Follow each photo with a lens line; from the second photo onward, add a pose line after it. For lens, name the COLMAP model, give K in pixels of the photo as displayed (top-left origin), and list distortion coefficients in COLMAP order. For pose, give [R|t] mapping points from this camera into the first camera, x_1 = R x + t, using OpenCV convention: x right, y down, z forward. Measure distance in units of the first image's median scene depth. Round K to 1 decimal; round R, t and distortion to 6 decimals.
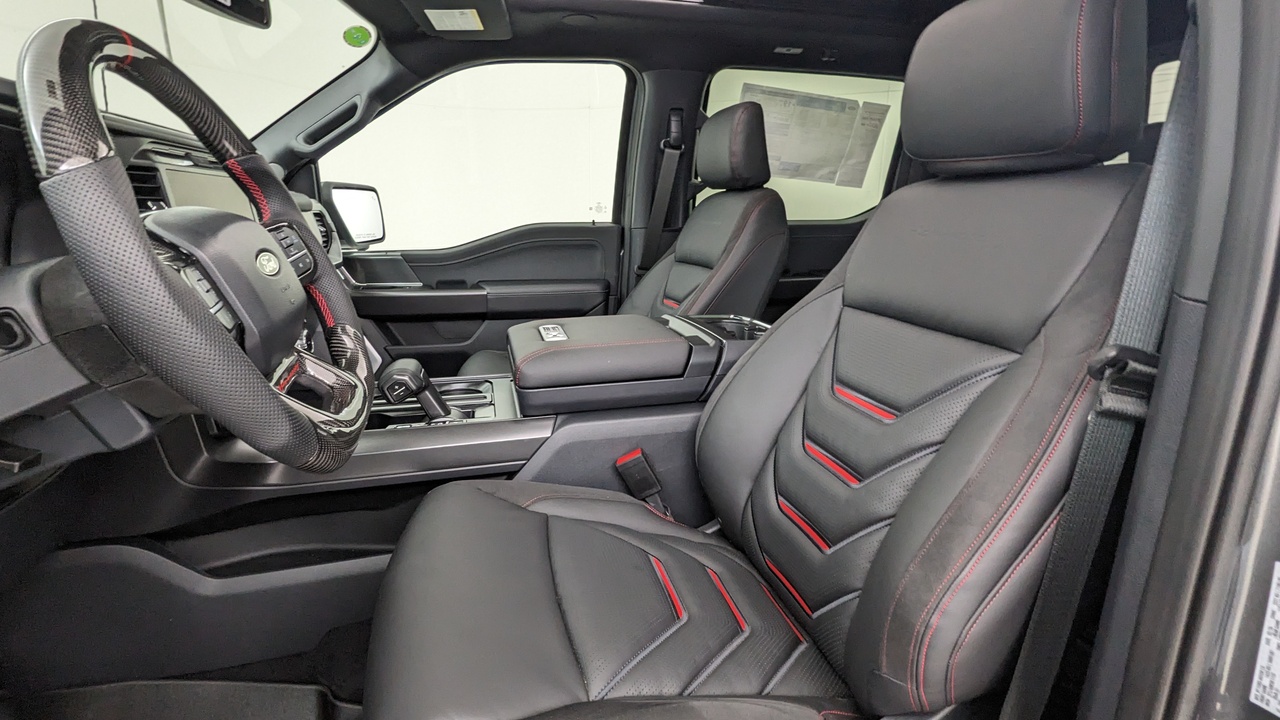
lens RADIAL K [[611.9, 0, 641.8], [0, 611.9, 362.2], [0, 0, 1]] dist [-0.002040, -0.001003]
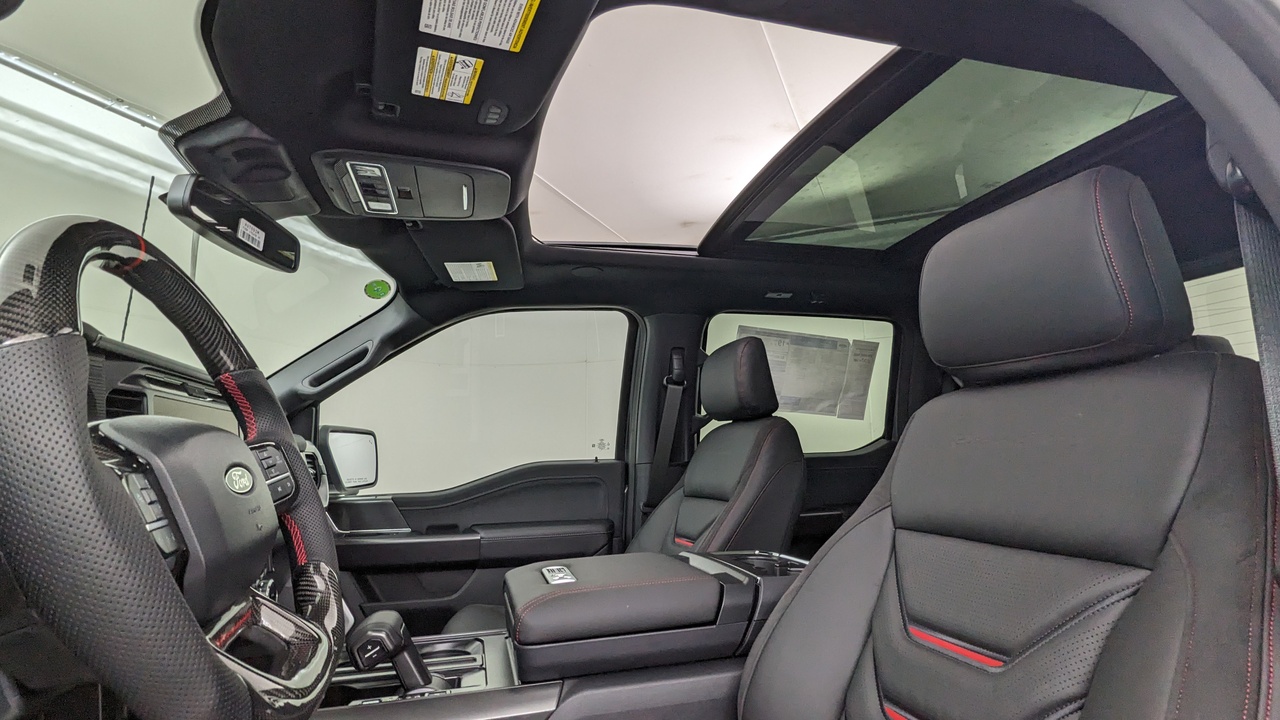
lens RADIAL K [[611.9, 0, 641.8], [0, 611.9, 362.2], [0, 0, 1]] dist [-0.002040, -0.001003]
pose [[0.999542, -0.023425, 0.019162, -0.033227], [0.029050, 0.920192, -0.390387, 0.014919], [-0.008488, 0.390765, 0.920451, 0.073297]]
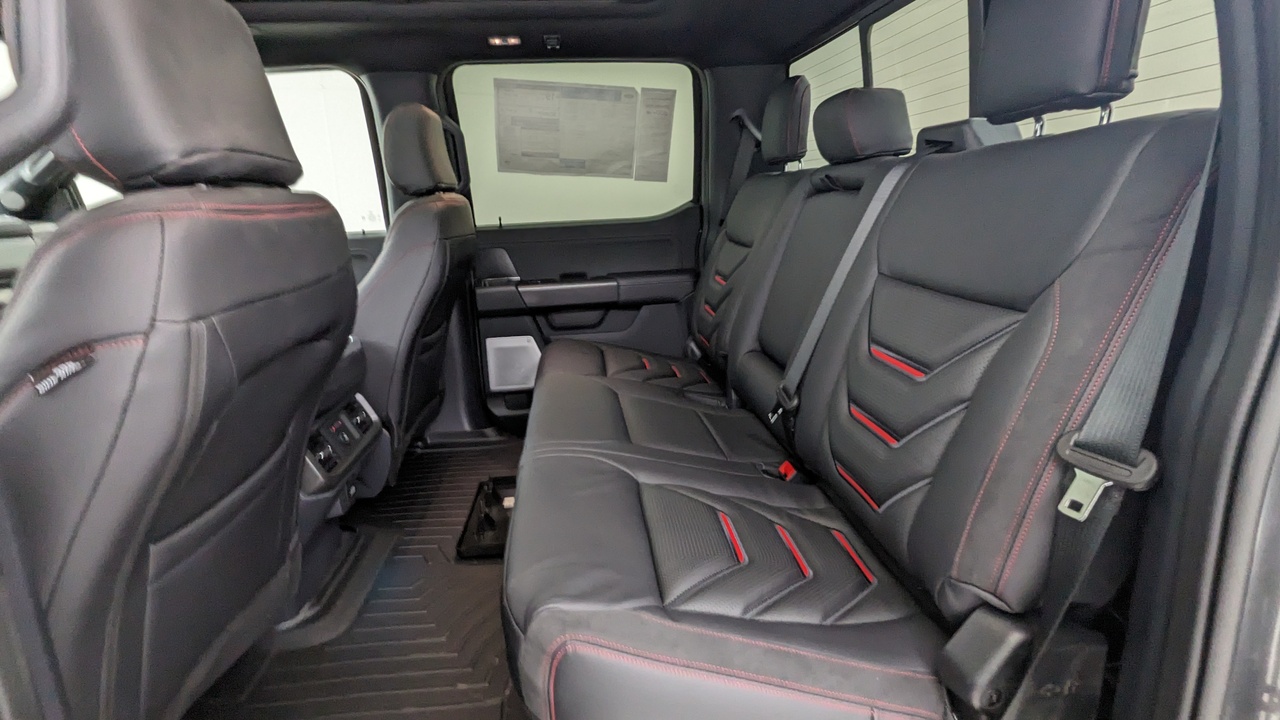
lens RADIAL K [[611.9, 0, 641.8], [0, 611.9, 362.2], [0, 0, 1]] dist [-0.002040, -0.001003]
pose [[0.989863, -0.005971, -0.141899, 0.743341], [0.008157, 0.999857, 0.014830, -0.046459], [0.141790, -0.015837, 0.989770, 0.136769]]
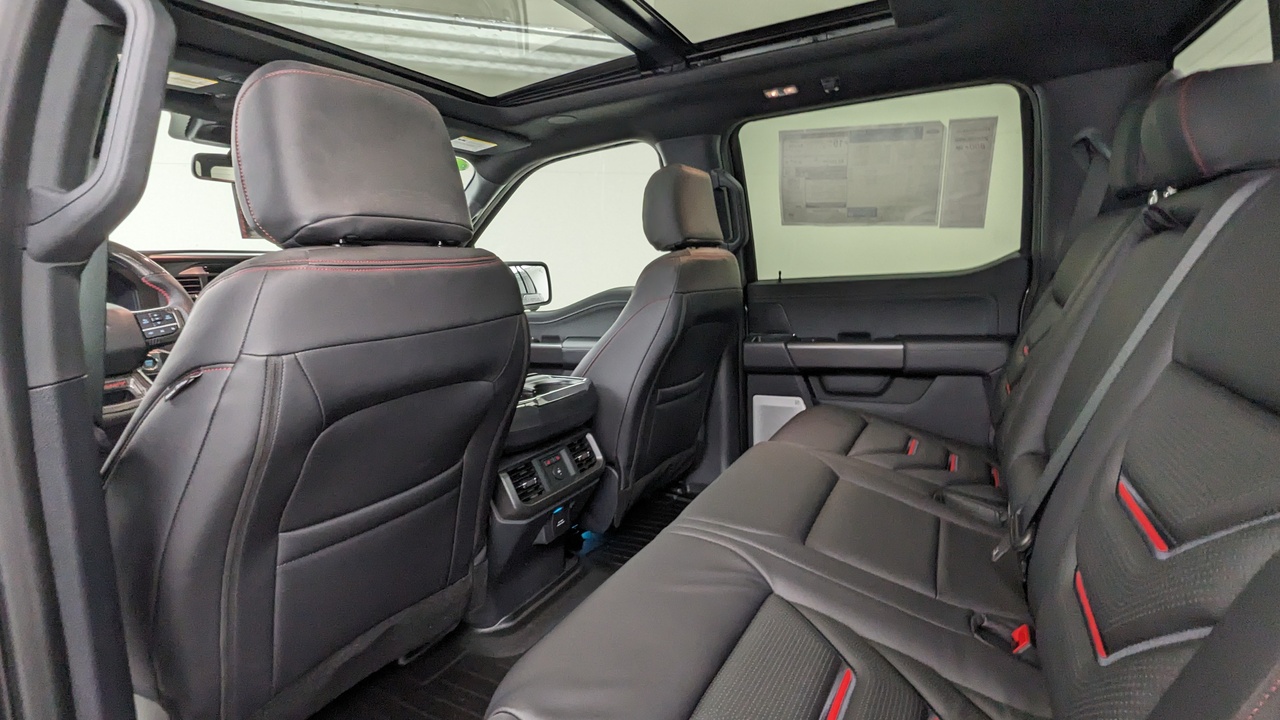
lens RADIAL K [[611.9, 0, 641.8], [0, 611.9, 362.2], [0, 0, 1]] dist [-0.002040, -0.001003]
pose [[0.742343, 0.057030, -0.667588, 0.919287], [-0.111769, 0.992950, -0.039461, -0.075702], [0.660632, 0.103909, 0.743484, 0.309157]]
